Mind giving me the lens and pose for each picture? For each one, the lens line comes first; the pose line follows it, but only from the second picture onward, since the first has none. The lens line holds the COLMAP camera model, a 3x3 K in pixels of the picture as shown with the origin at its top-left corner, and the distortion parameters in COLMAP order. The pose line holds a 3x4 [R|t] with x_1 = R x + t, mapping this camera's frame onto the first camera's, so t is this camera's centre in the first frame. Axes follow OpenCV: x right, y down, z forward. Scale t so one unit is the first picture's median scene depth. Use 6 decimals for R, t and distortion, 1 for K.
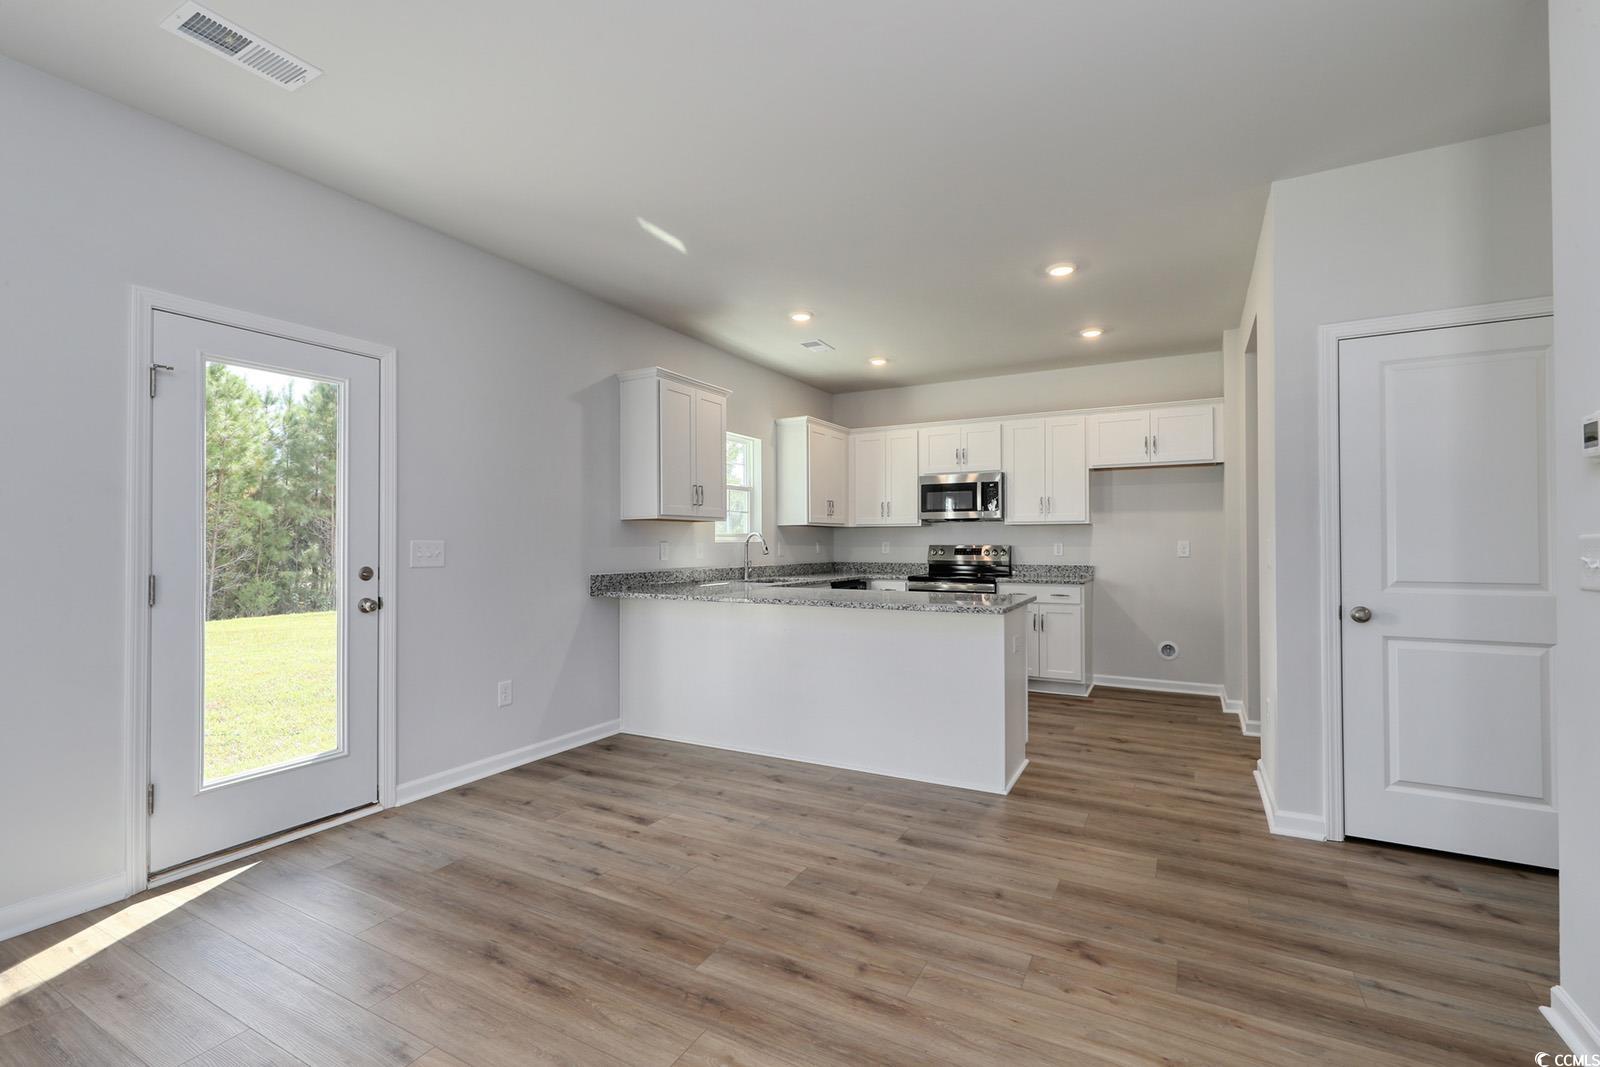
lens RADIAL K [[724.8, 0, 796.7], [0, 724.8, 536.2], [0, 0, 1]] dist [0.005473, -0.000480]
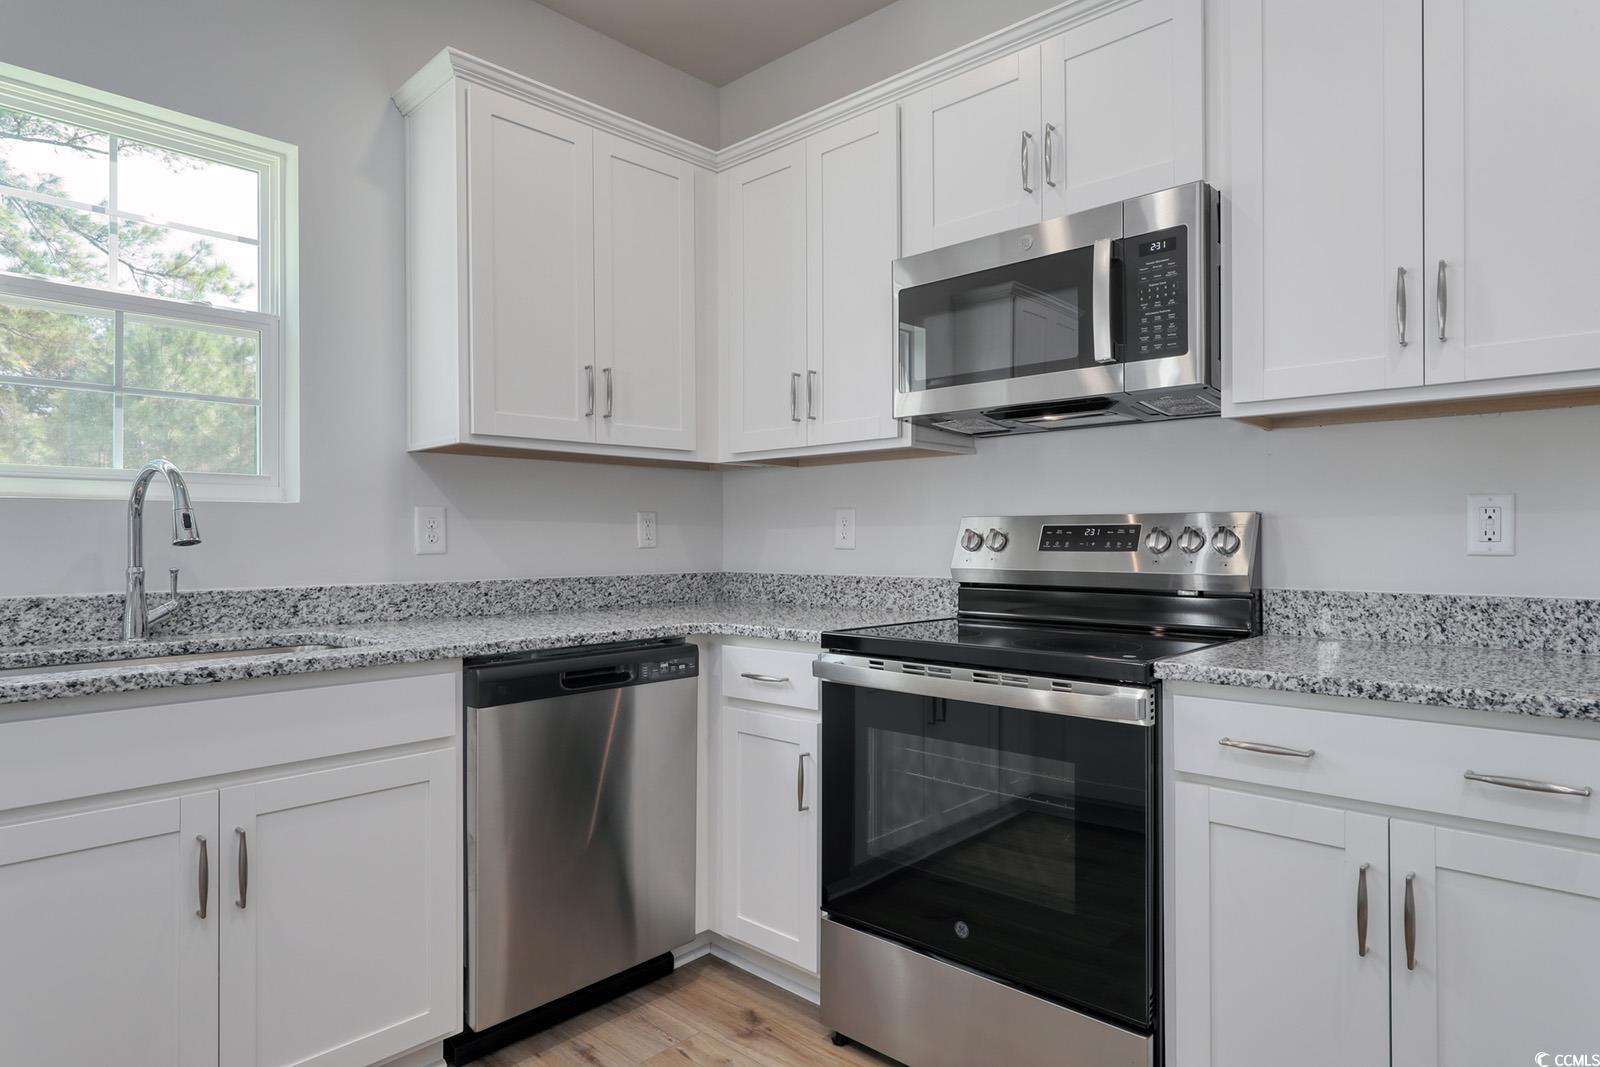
lens RADIAL K [[925.7, 0, 801.7], [0, 925.7, 533.4], [0, 0, 1]] dist [0.005211, 0.000504]
pose [[0.969506, -0.001692, -0.245061, 0.228560], [0.001605, 0.999999, -0.000552, 0.020043], [0.245061, 0.000141, 0.969508, 0.679173]]
